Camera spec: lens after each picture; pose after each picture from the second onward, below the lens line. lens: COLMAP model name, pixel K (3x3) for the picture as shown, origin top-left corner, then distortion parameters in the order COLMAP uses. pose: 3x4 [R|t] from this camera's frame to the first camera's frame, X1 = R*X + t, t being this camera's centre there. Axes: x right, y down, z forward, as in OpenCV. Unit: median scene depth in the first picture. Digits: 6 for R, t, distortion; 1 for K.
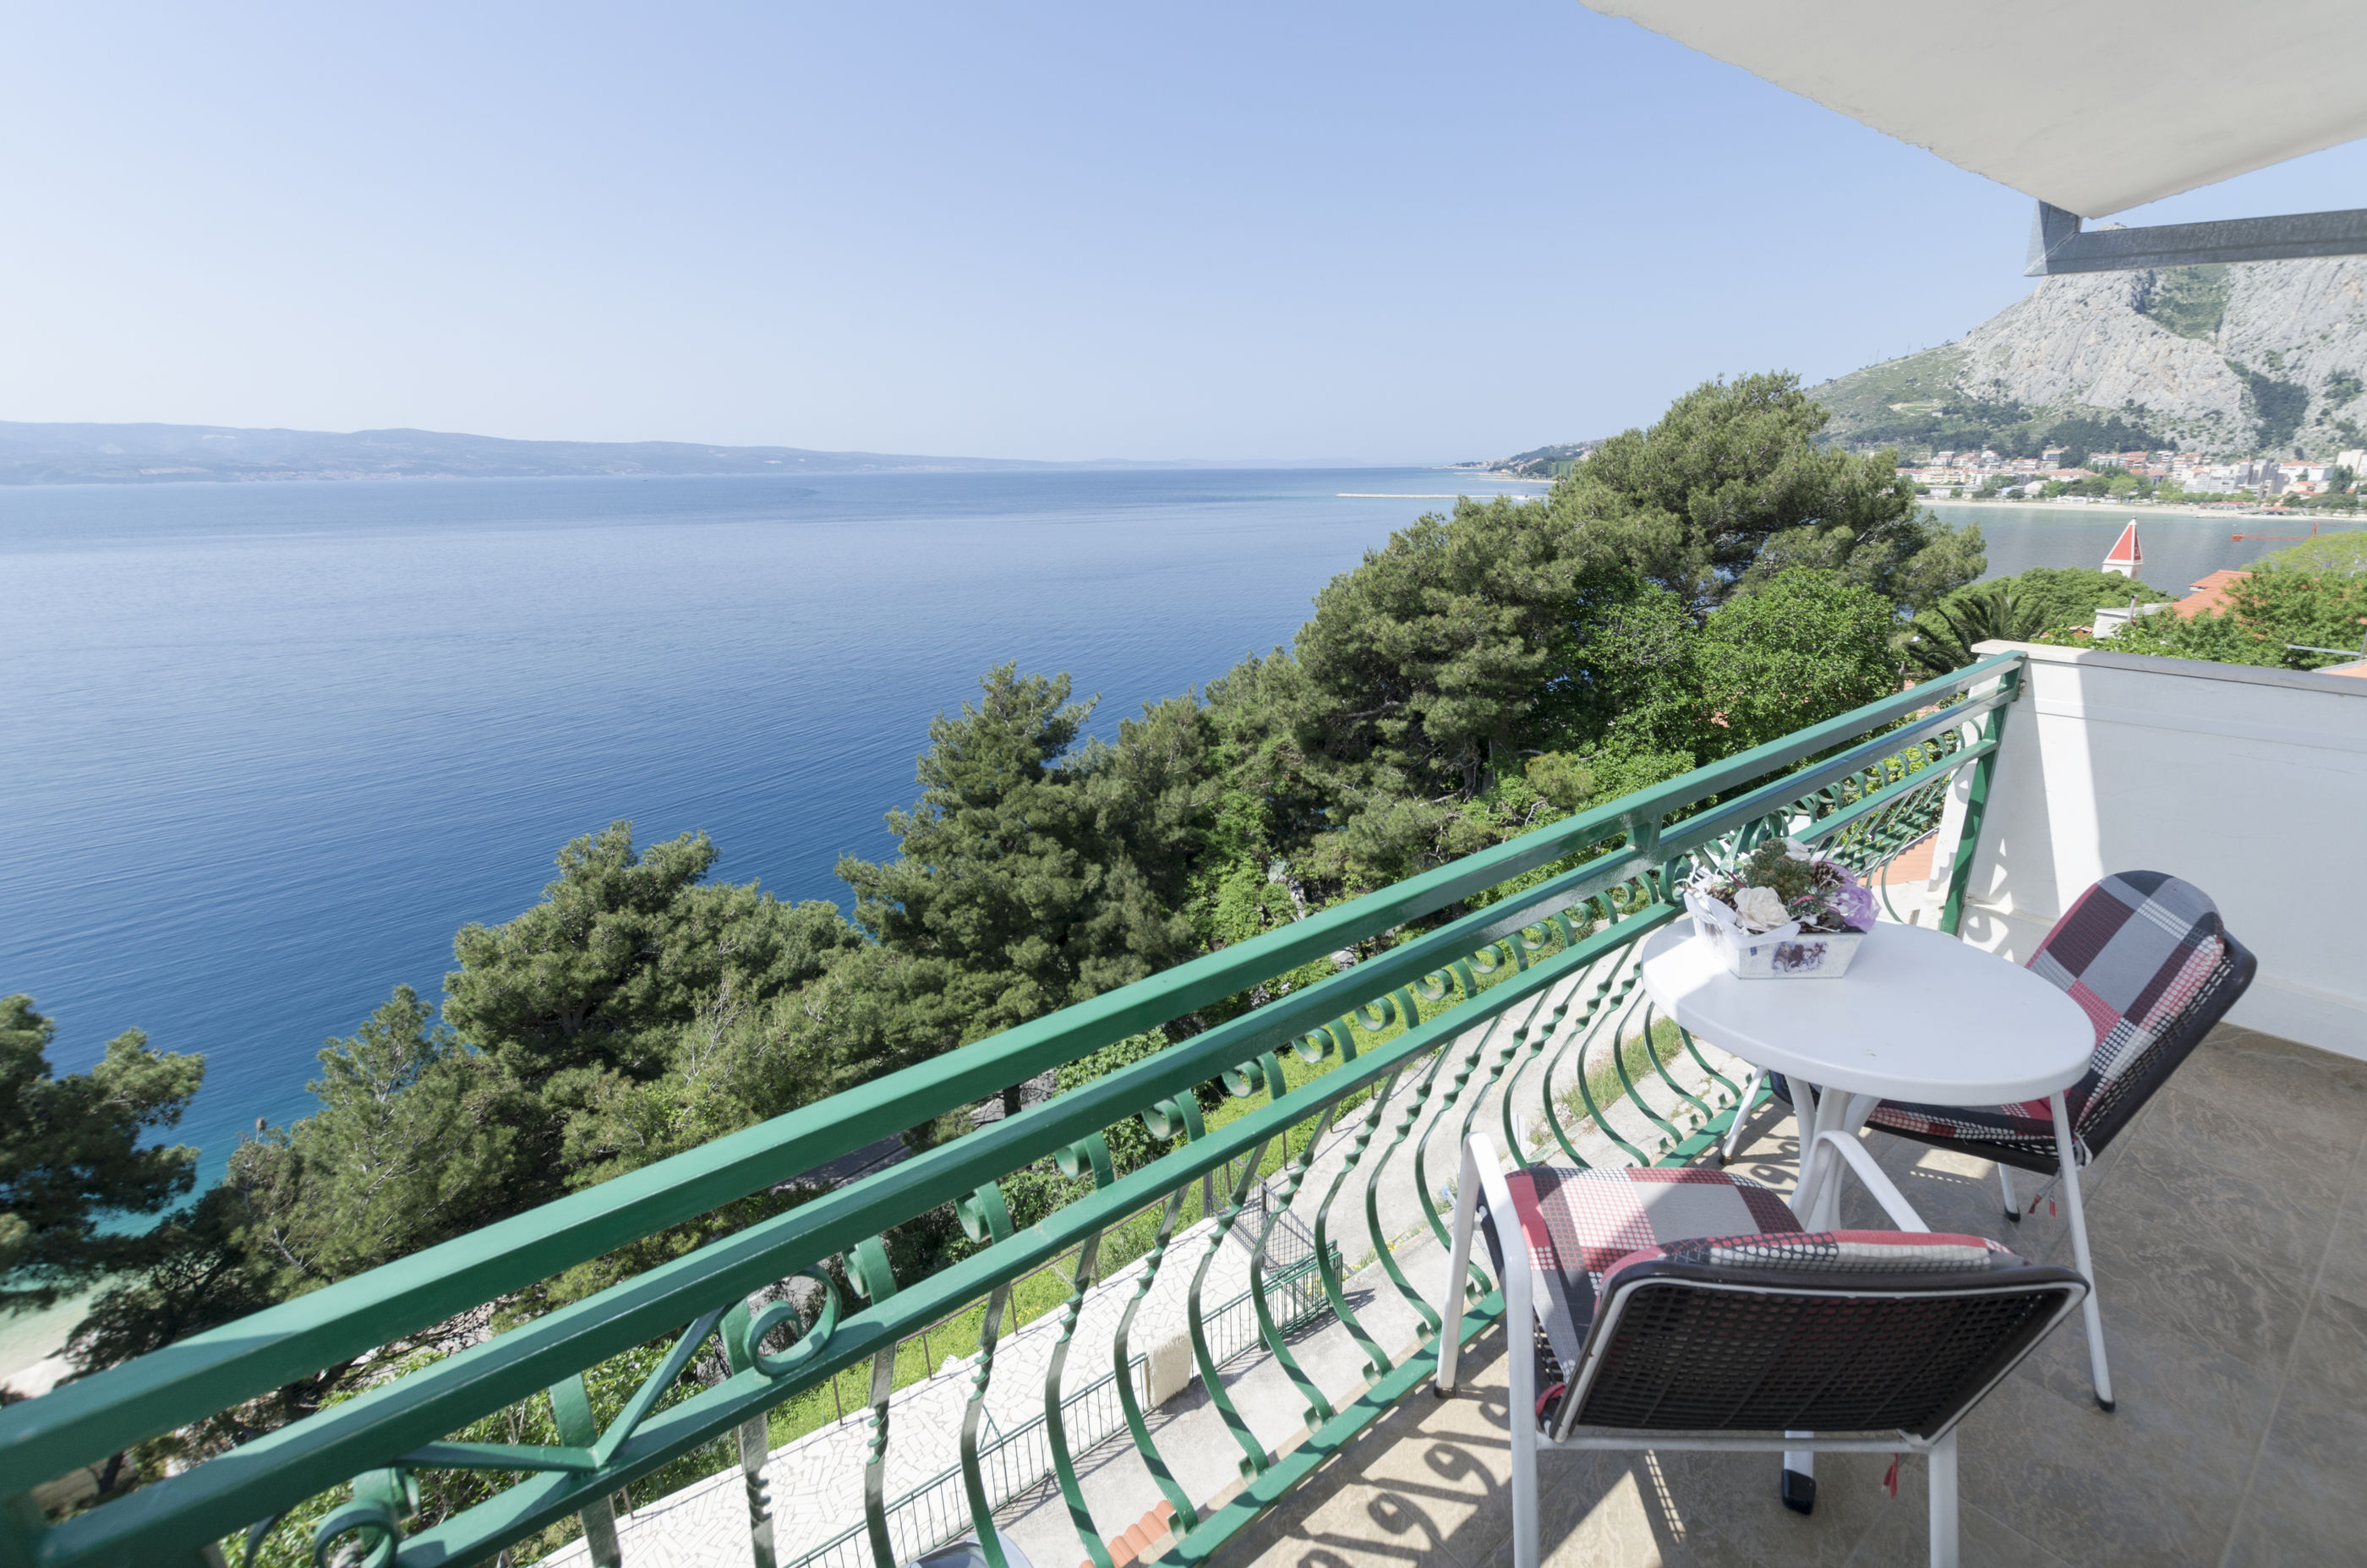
lens RADIAL K [[1018.8, 0, 1188.8], [0, 1018.8, 778.6], [0, 0, 1]] dist [0.008460, -0.004219]
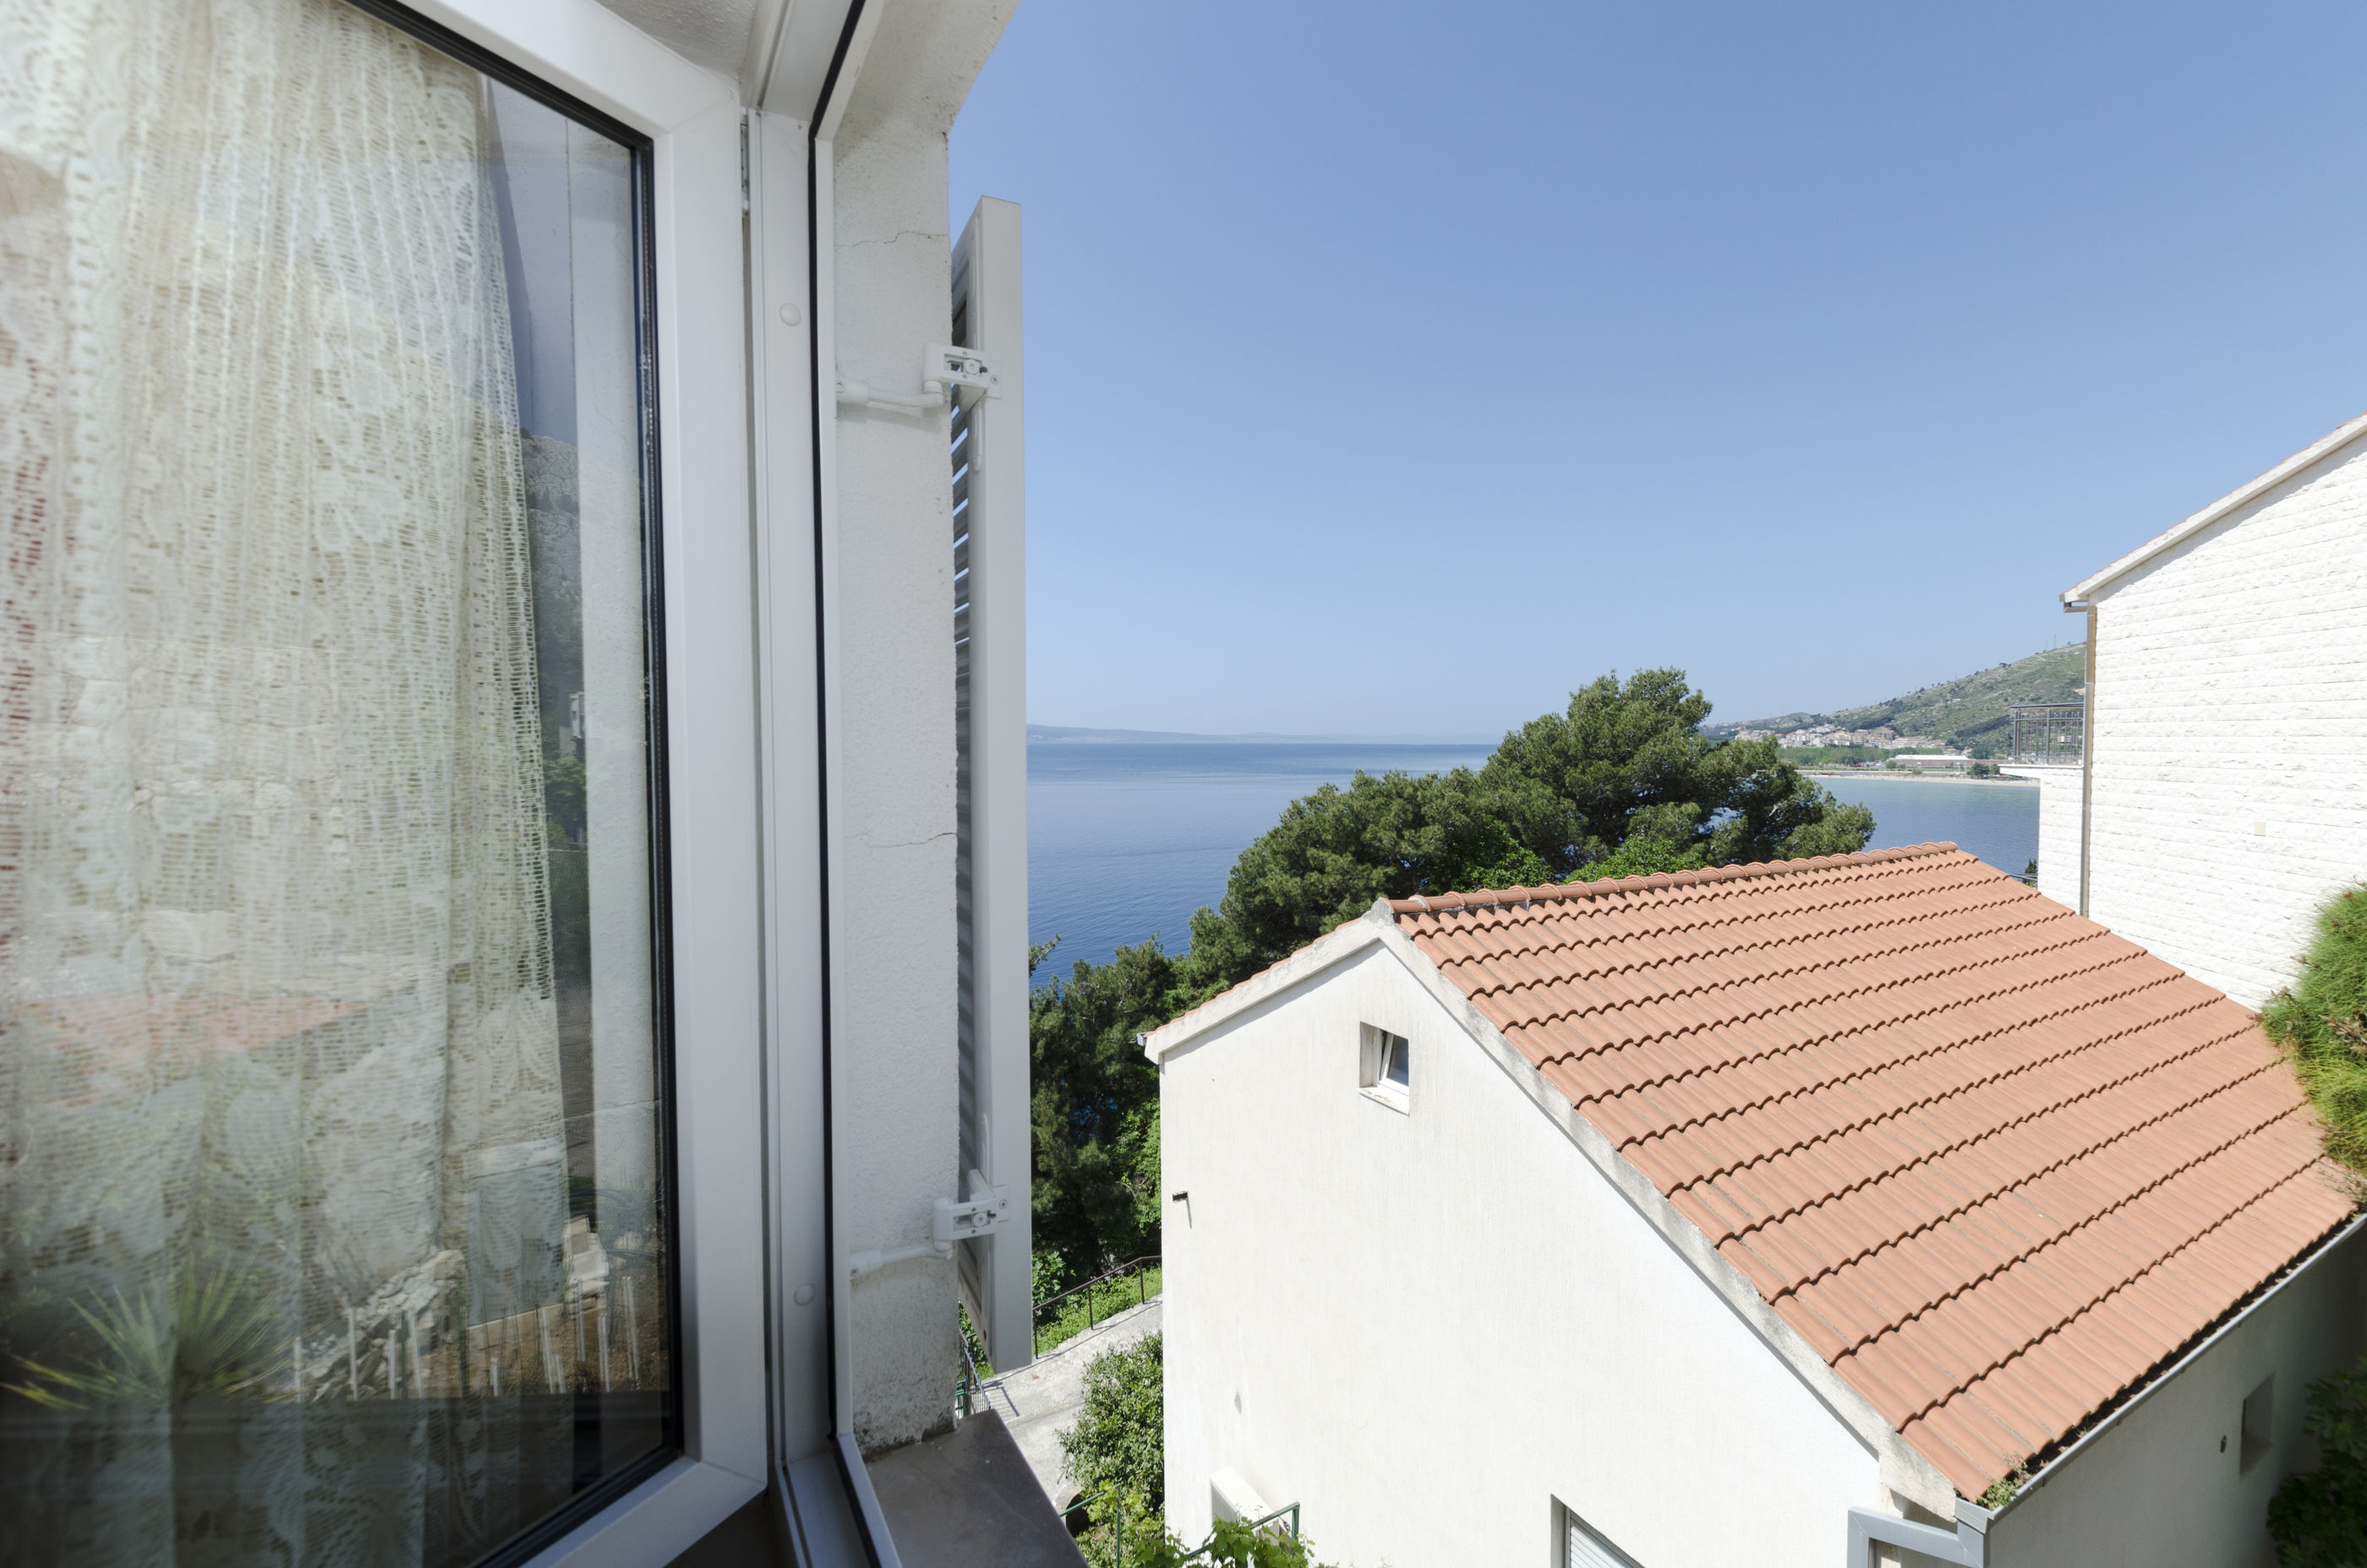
lens RADIAL K [[1018.8, 0, 1185.1], [0, 1018.8, 783.7], [0, 0, 1]] dist [0.008460, -0.004219]
pose [[0.988771, 0.018606, -0.148279, 0.241607], [-0.055286, 0.967366, -0.247279, 0.028956], [0.138839, 0.252700, 0.957531, -0.110686]]
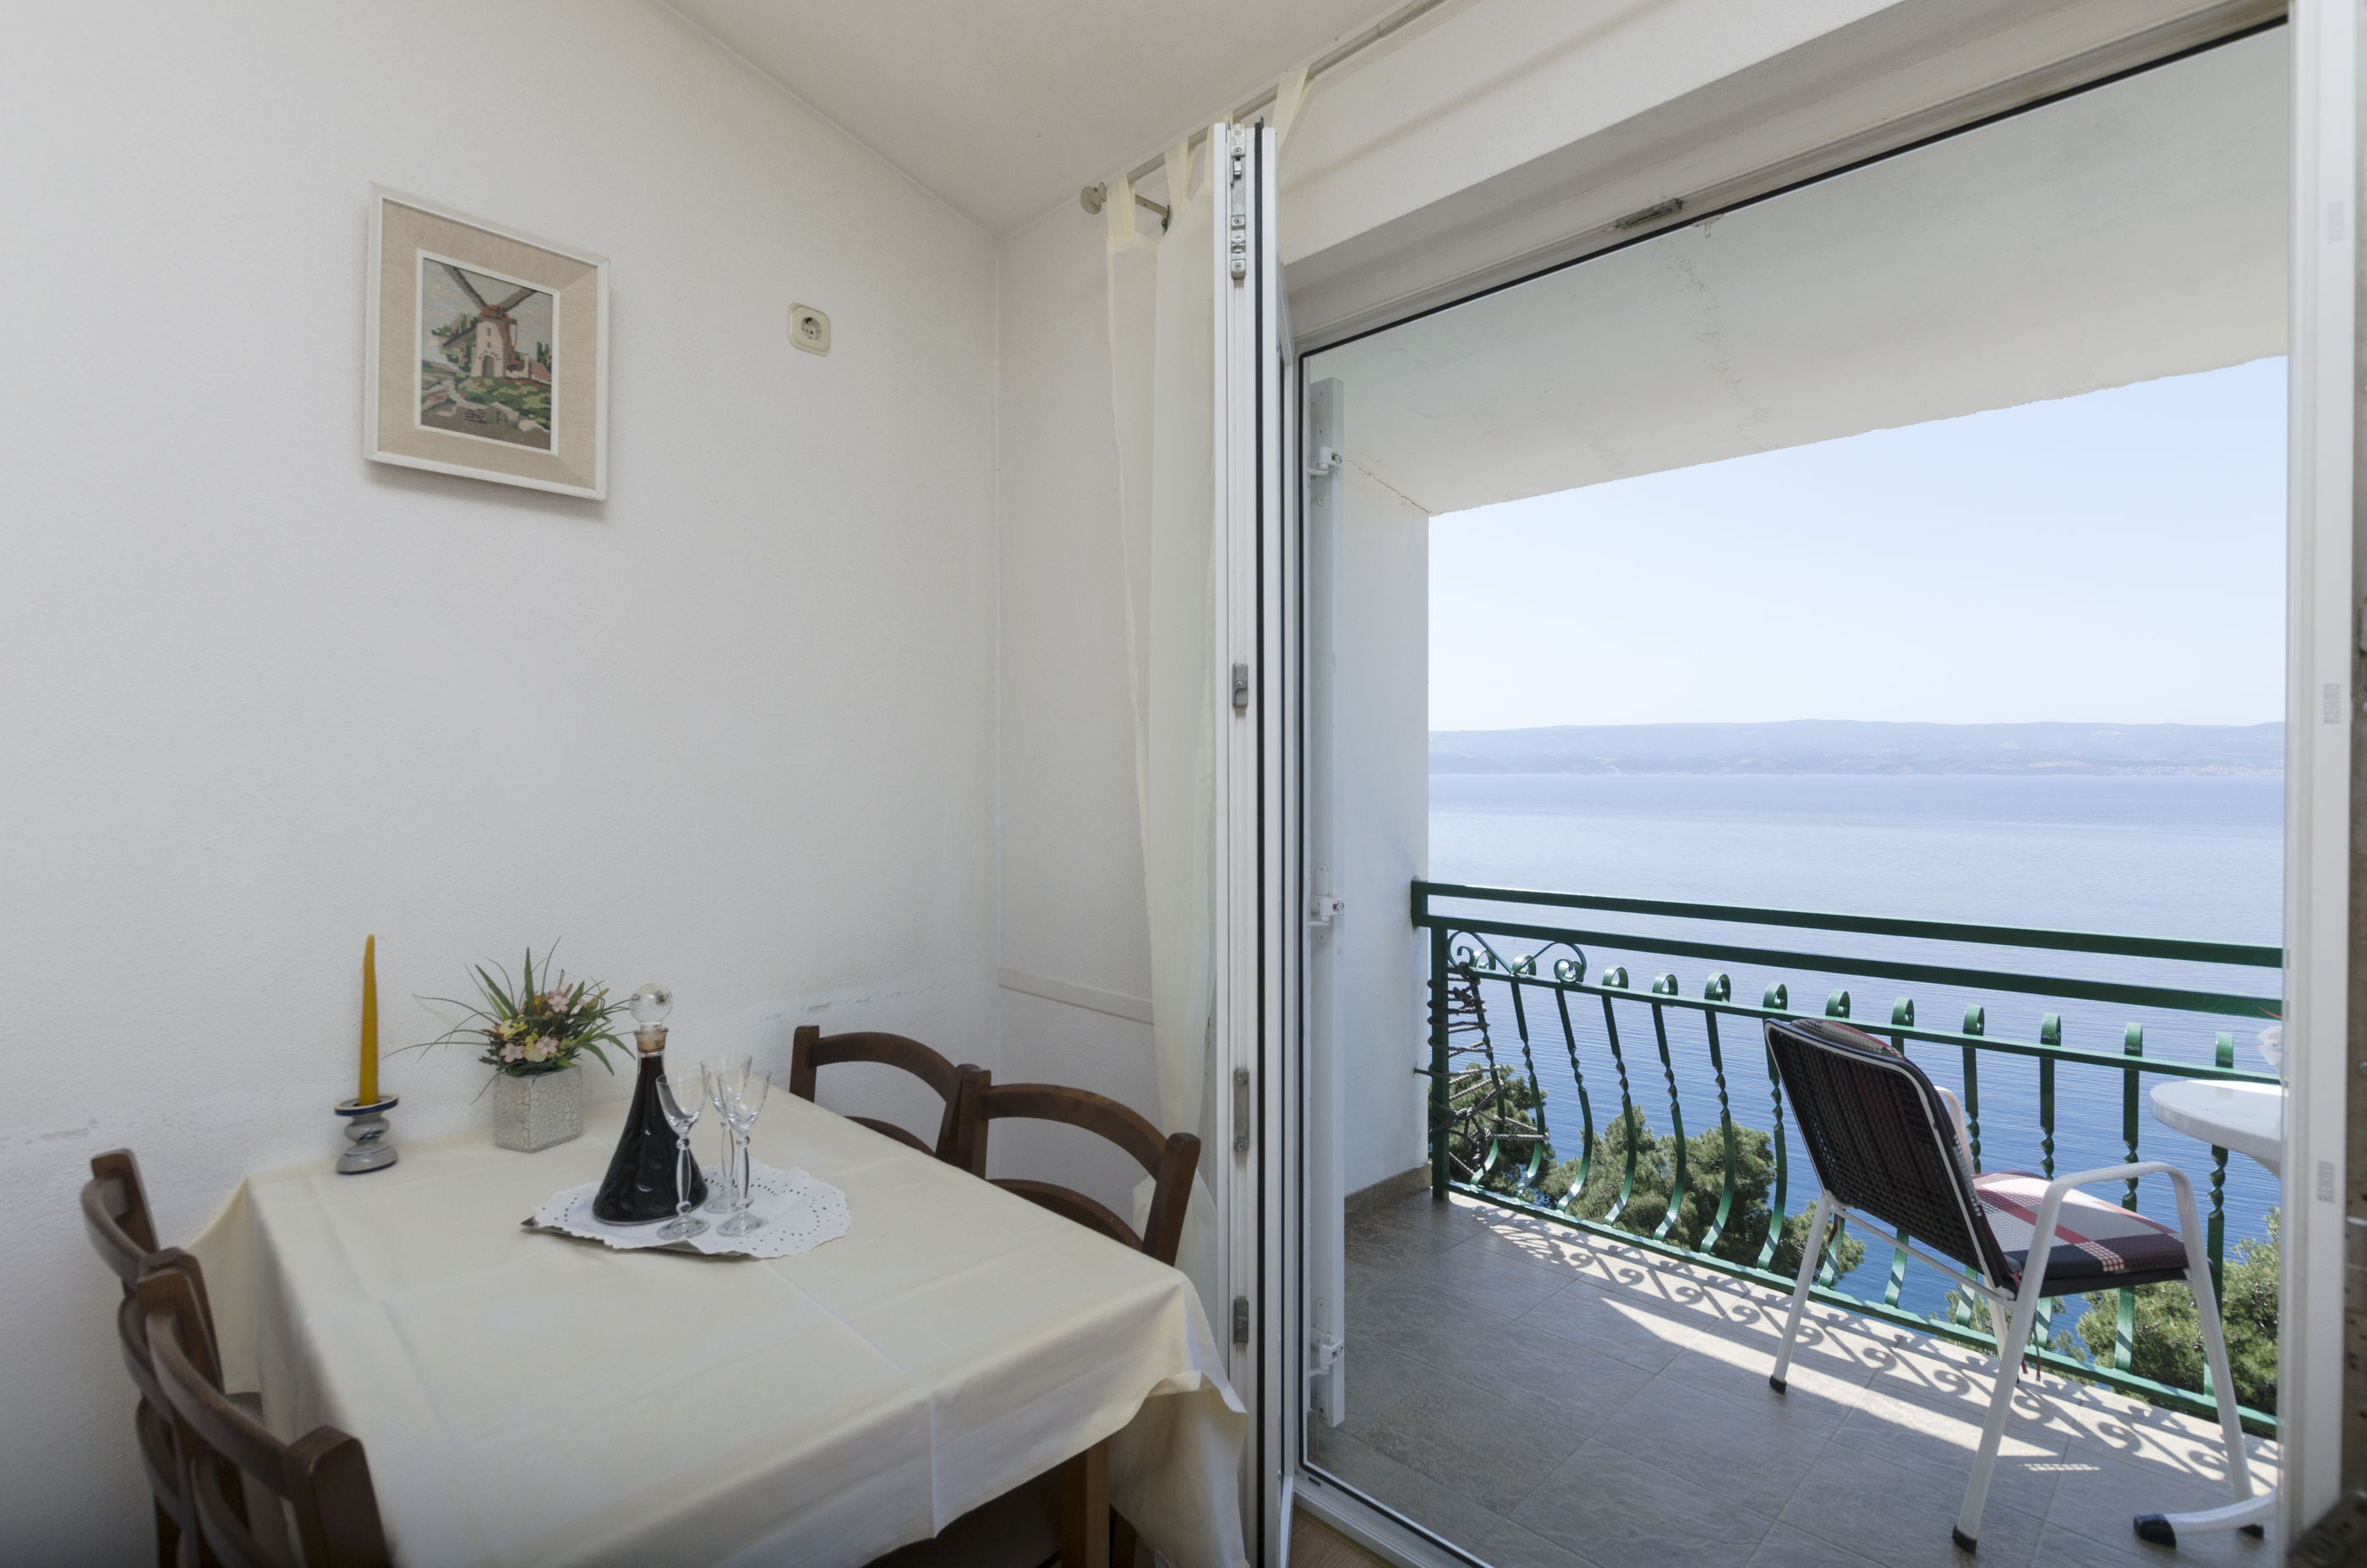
lens RADIAL K [[1083.7, 0, 1182.5], [0, 1083.7, 772.4], [0, 0, 1]] dist [0.000535, -0.002507]
pose [[0.130572, 0.017067, -0.991292, 0.083453], [-0.295911, 0.954950, -0.022536, 0.013101], [0.946249, 0.296276, 0.129740, -0.020515]]
